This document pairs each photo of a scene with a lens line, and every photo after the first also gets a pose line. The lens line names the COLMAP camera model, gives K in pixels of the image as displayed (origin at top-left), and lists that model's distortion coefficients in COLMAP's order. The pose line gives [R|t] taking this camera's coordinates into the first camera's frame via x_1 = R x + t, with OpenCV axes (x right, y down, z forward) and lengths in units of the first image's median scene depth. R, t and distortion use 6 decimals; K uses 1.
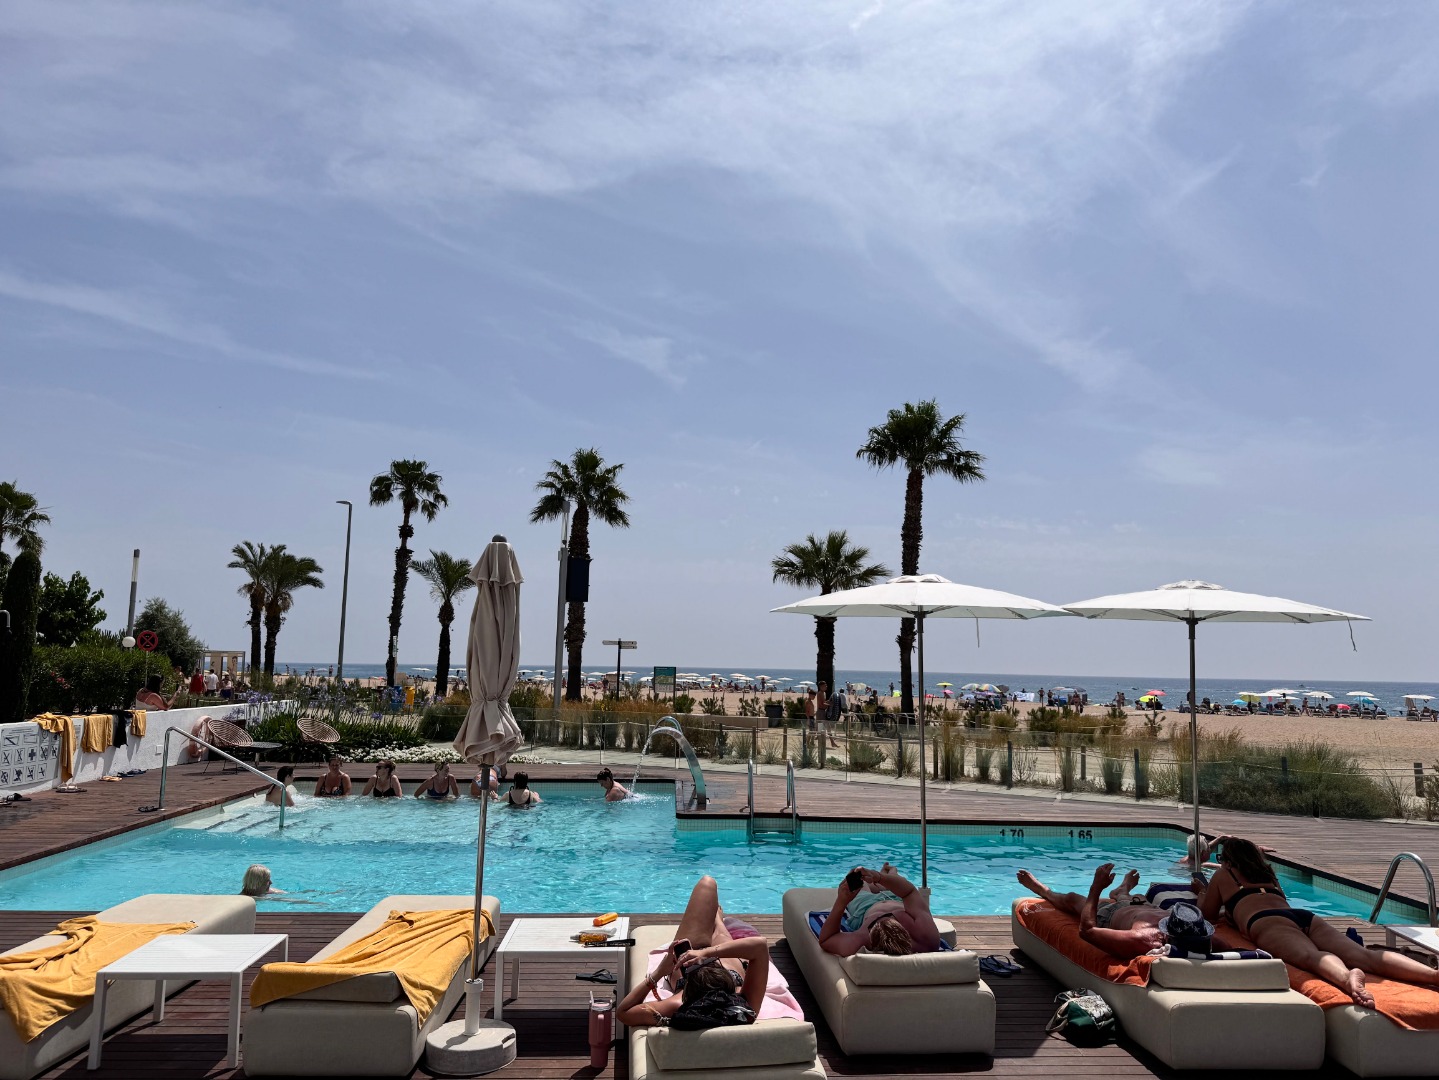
lens RADIAL K [[1015.7, 0, 719.5], [0, 1015.7, 540.0], [0, 0, 1]] dist [0.073257, -0.093473]
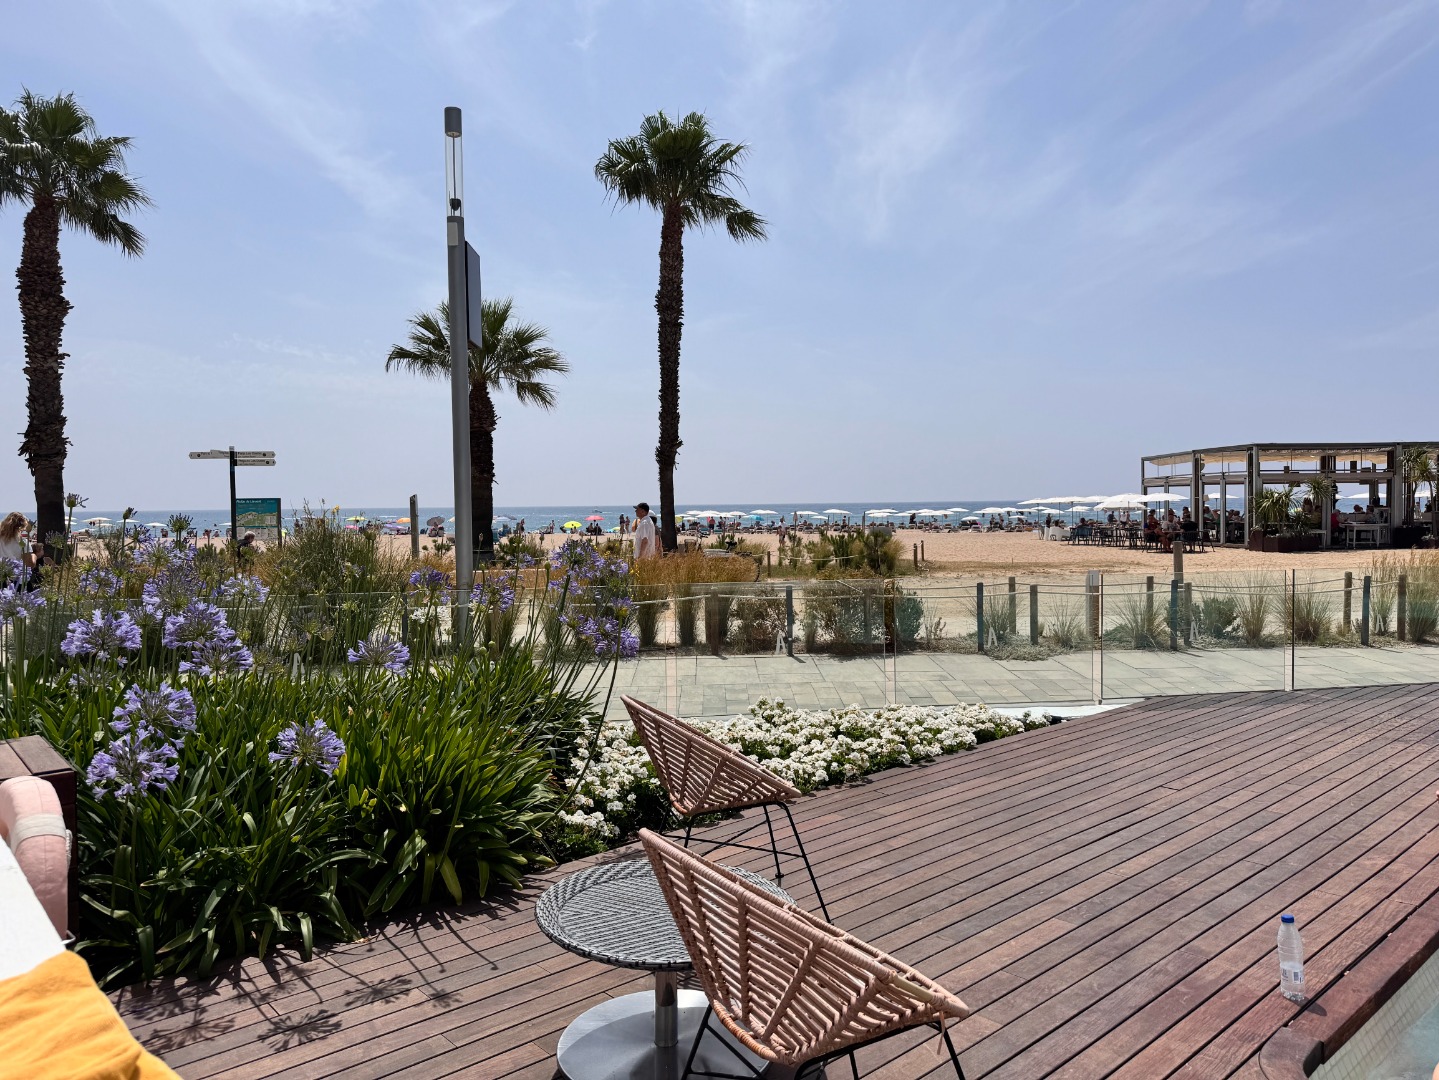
lens RADIAL K [[1015.7, 0, 719.5], [0, 1015.7, 540.0], [0, 0, 1]] dist [0.073257, -0.093473]
pose [[0.781345, -0.047516, 0.622288, -0.199975], [-0.054085, 0.988191, 0.143364, 0.043759], [-0.621751, -0.145673, 0.769549, 0.332990]]
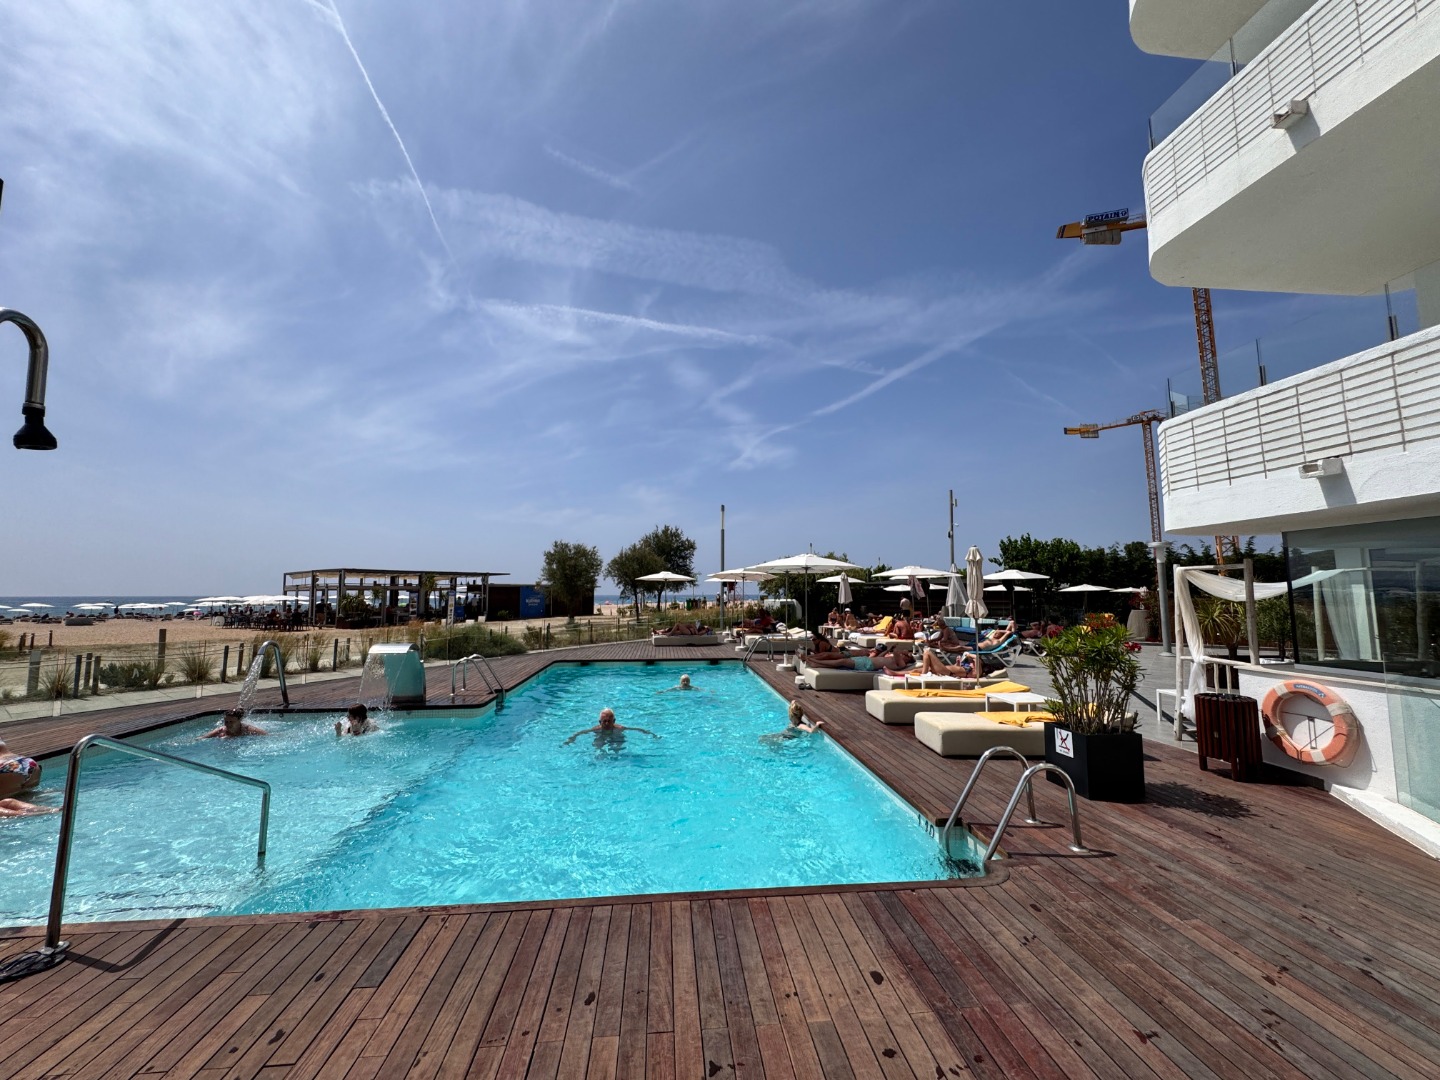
lens RADIAL K [[572.7, 0, 727.5], [0, 572.7, 532.5], [0, 0, 1]] dist [0.001053, -0.000096]
pose [[-0.046537, 0.092414, 0.994633, -0.202813], [-0.124570, 0.987402, -0.097570, 0.023603], [-0.991119, -0.128442, -0.034439, 0.202521]]
